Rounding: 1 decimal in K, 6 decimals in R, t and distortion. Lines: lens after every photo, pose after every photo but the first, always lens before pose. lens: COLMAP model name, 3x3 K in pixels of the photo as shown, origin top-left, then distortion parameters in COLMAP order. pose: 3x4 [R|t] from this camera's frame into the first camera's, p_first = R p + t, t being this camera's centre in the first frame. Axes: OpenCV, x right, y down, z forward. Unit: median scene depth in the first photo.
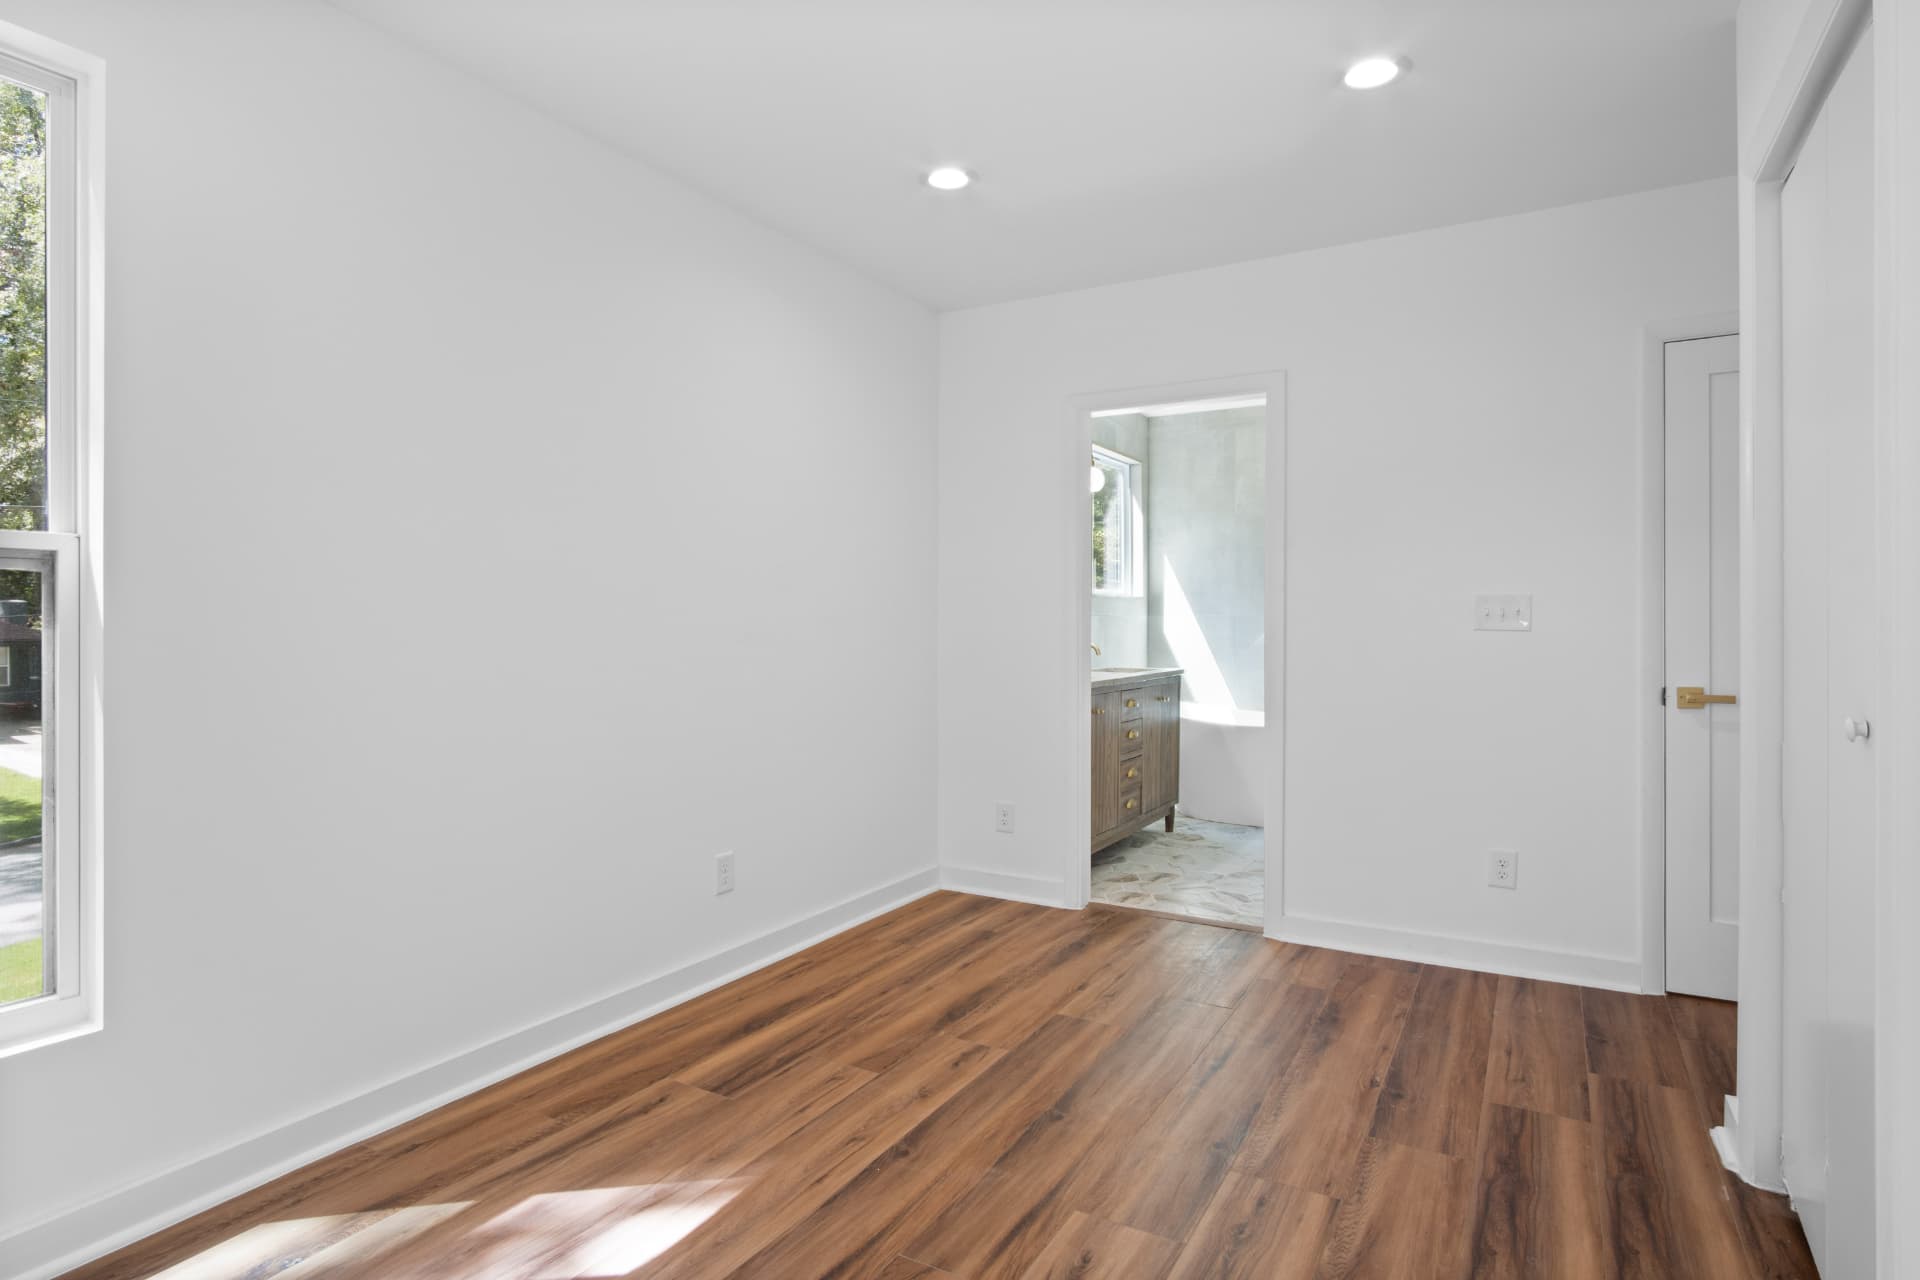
lens RADIAL K [[1033.7, 0, 957.7], [0, 1033.7, 632.1], [0, 0, 1]] dist [-0.006651, -0.002498]
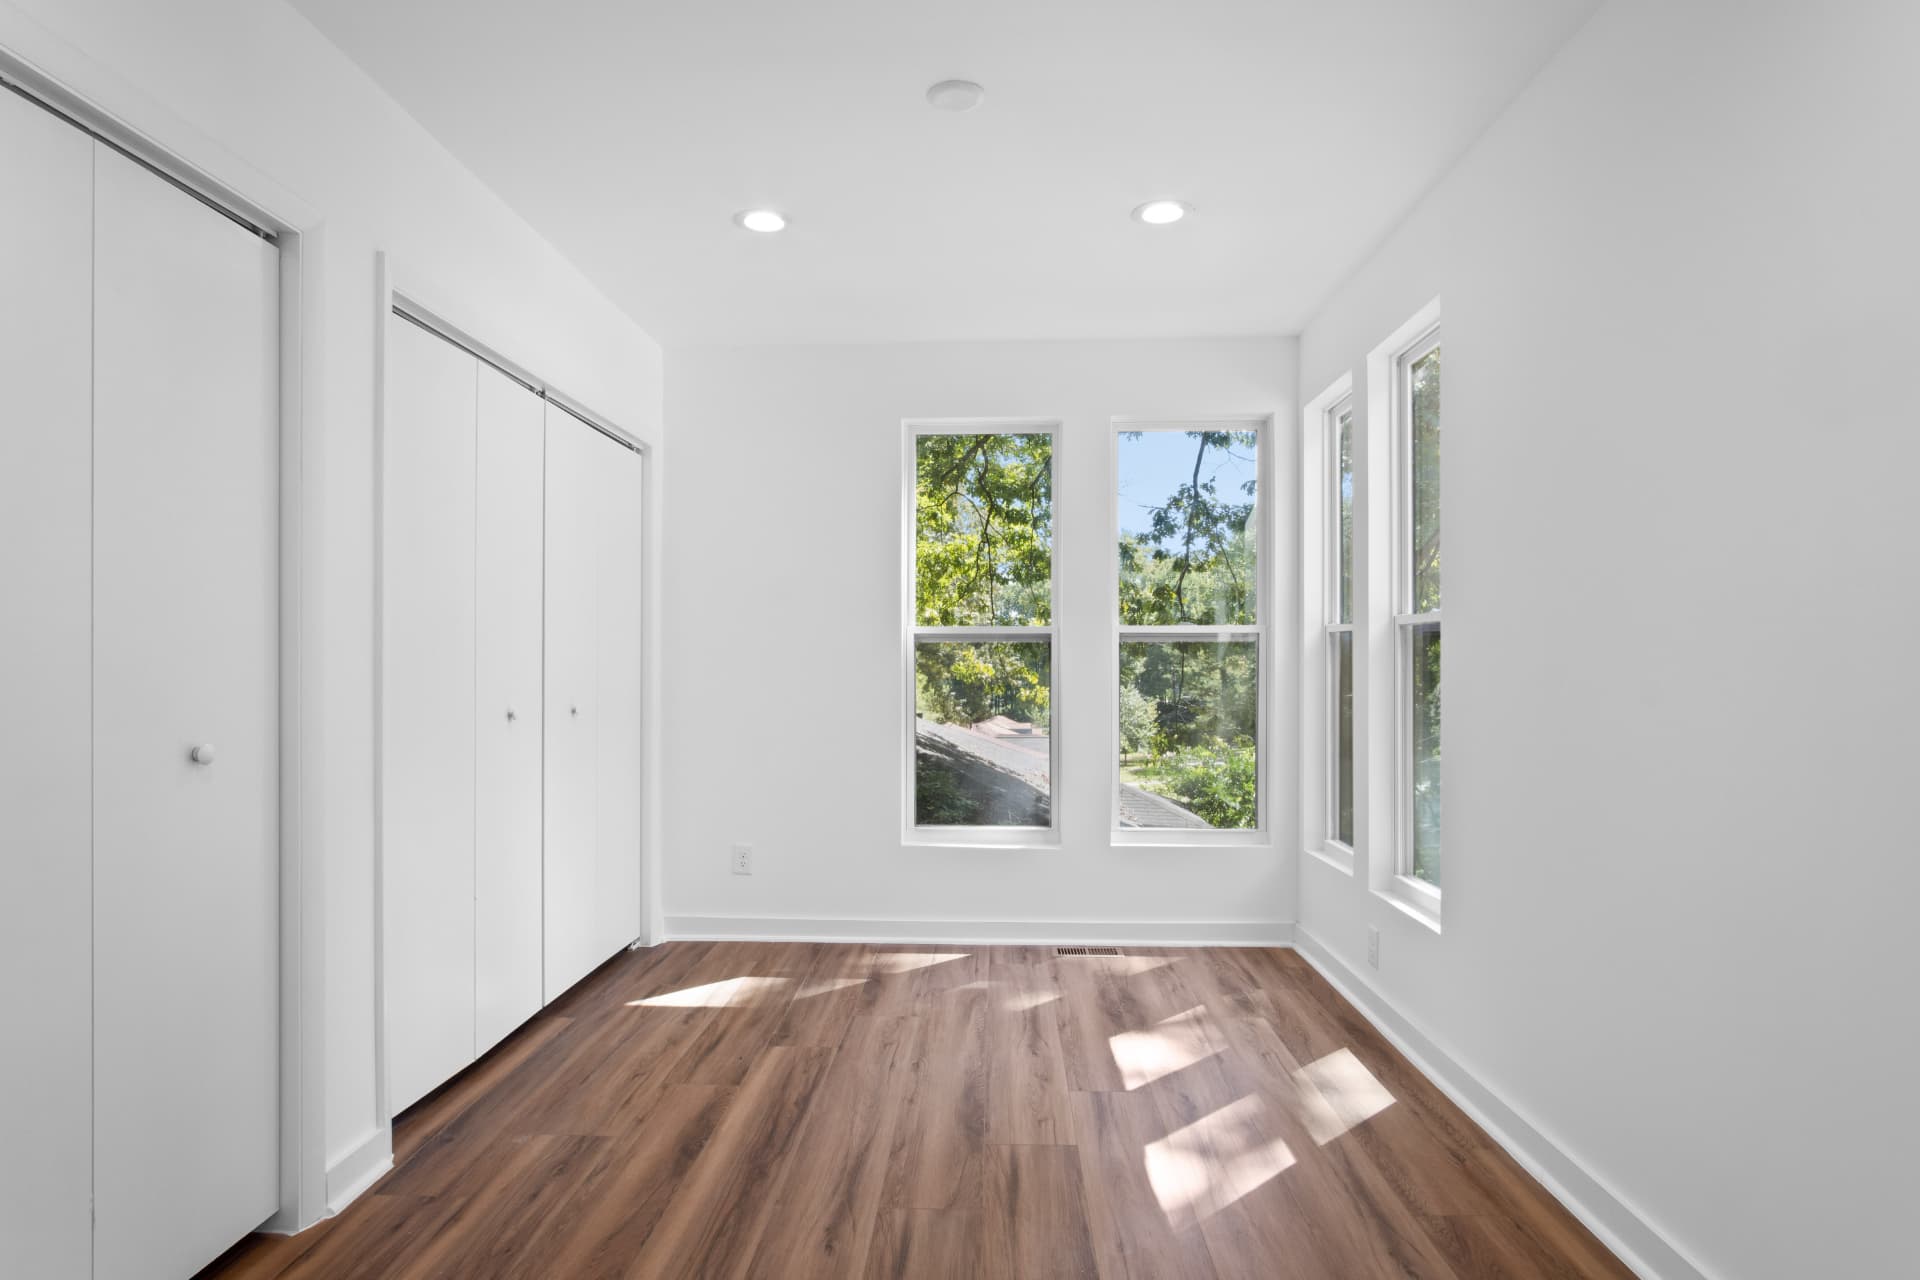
lens RADIAL K [[1033.7, 0, 957.3], [0, 1033.7, 647.9], [0, 0, 1]] dist [-0.006651, -0.002498]
pose [[-0.884573, -0.008701, -0.466321, 0.466975], [-0.006623, 0.999959, -0.006094, -0.021175], [0.466355, -0.002302, -0.884594, 1.826659]]
